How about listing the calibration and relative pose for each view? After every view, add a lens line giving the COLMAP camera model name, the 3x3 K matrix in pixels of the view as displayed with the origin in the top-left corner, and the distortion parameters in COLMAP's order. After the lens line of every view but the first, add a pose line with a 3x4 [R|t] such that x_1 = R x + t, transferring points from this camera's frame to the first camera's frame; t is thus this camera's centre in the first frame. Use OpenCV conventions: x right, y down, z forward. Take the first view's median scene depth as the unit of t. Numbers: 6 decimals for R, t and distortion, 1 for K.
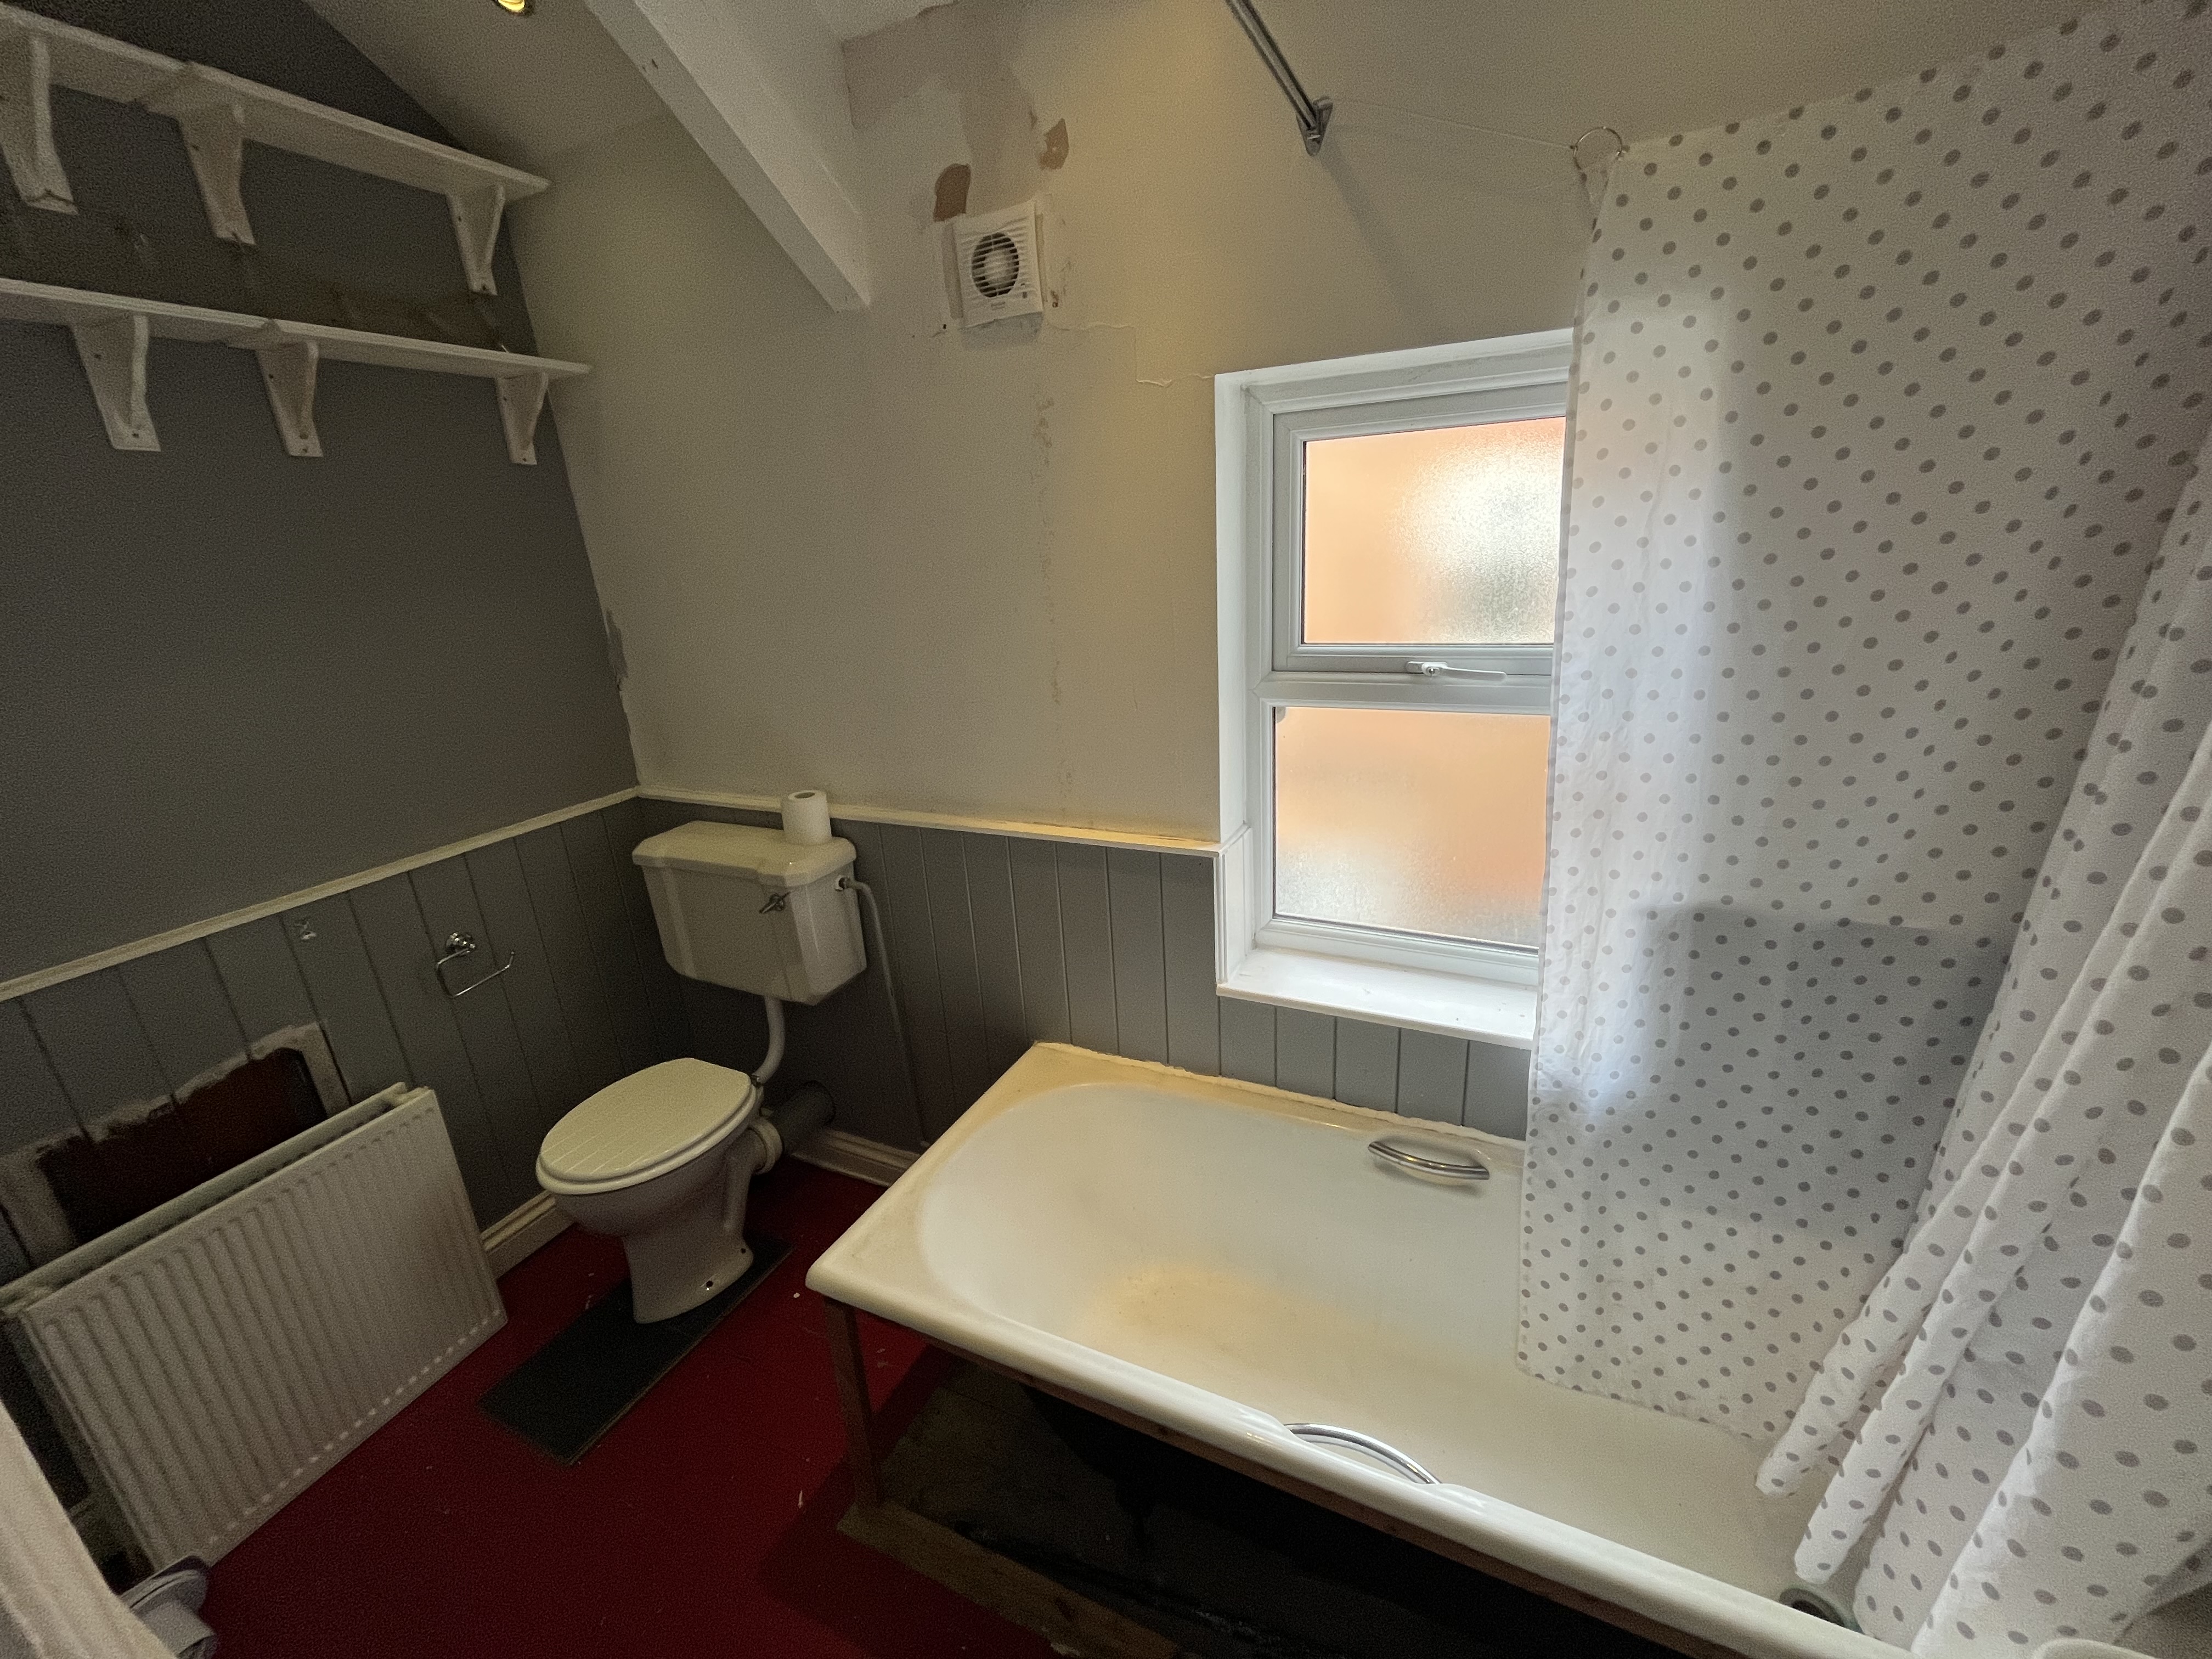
lens RADIAL K [[898.9, 0, 1104.5], [0, 898.9, 824.6], [0, 0, 1]] dist [-0.001859, -0.000035]
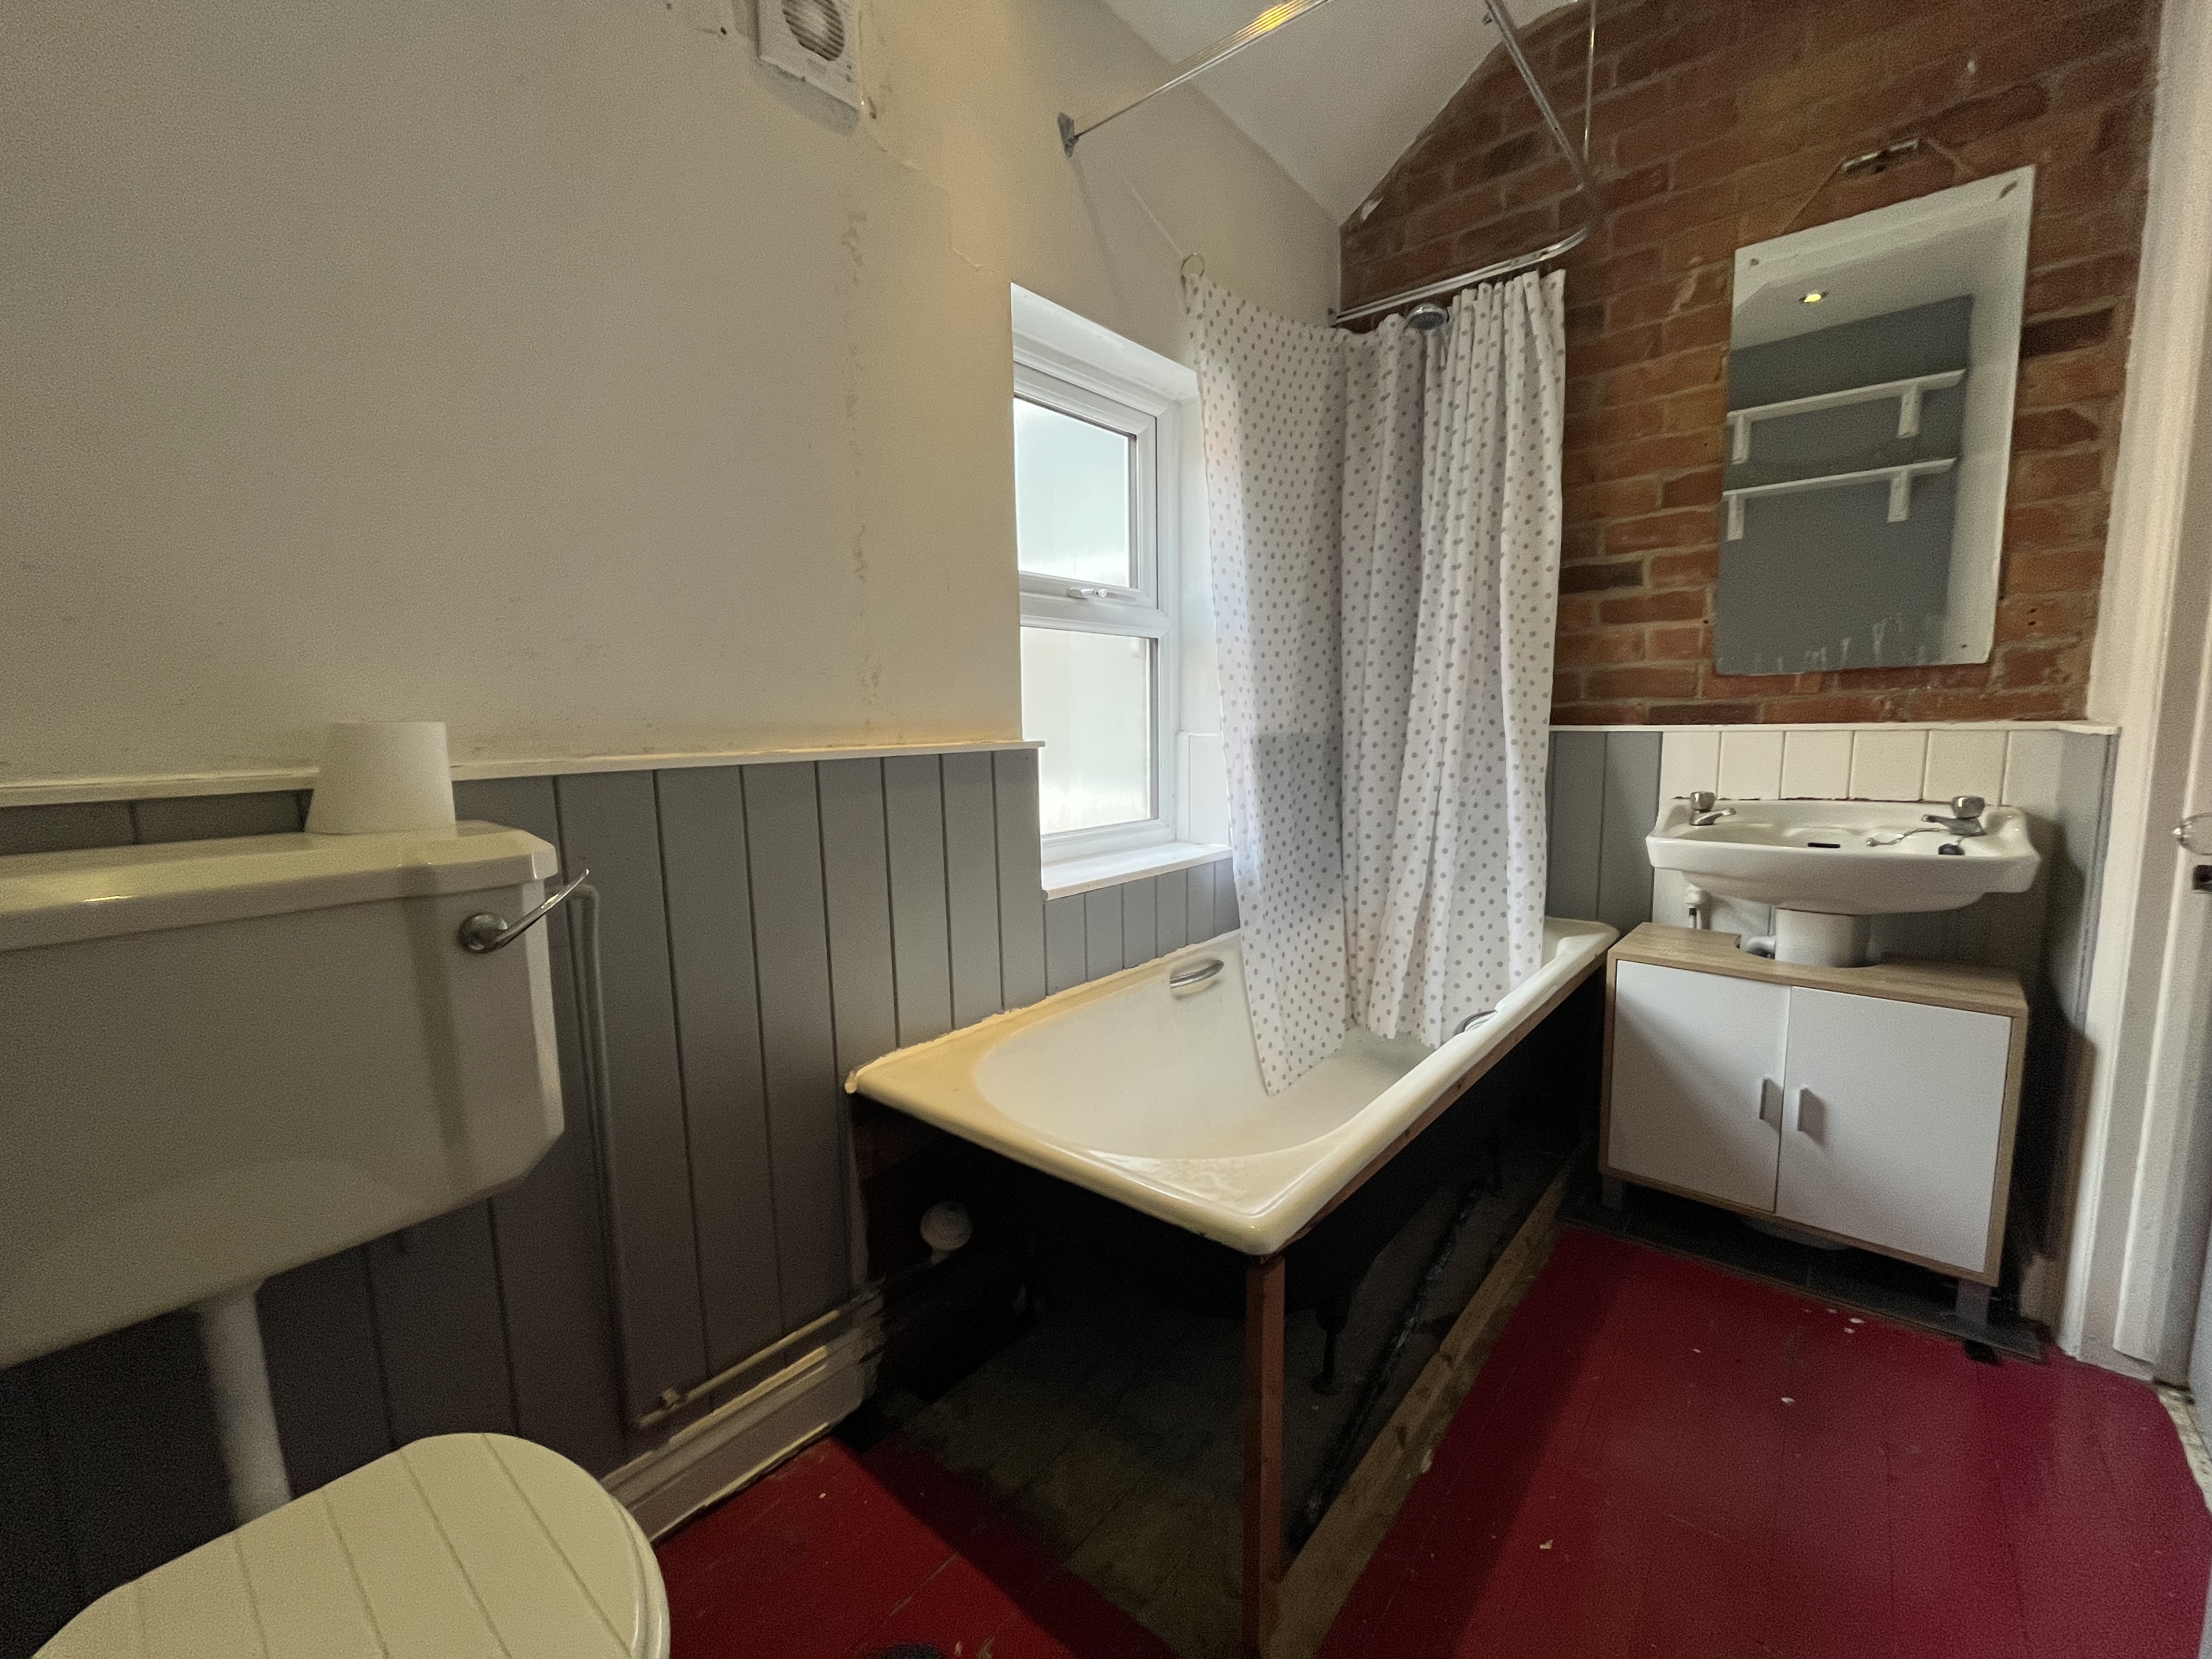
lens RADIAL K [[898.9, 0, 1106.4], [0, 898.9, 832.0], [0, 0, 1]] dist [-0.001859, -0.000035]
pose [[0.258192, -0.065010, 0.963904, -0.865376], [0.302973, 0.952849, -0.016890, 0.173025], [-0.917357, 0.296398, 0.265714, 0.738659]]
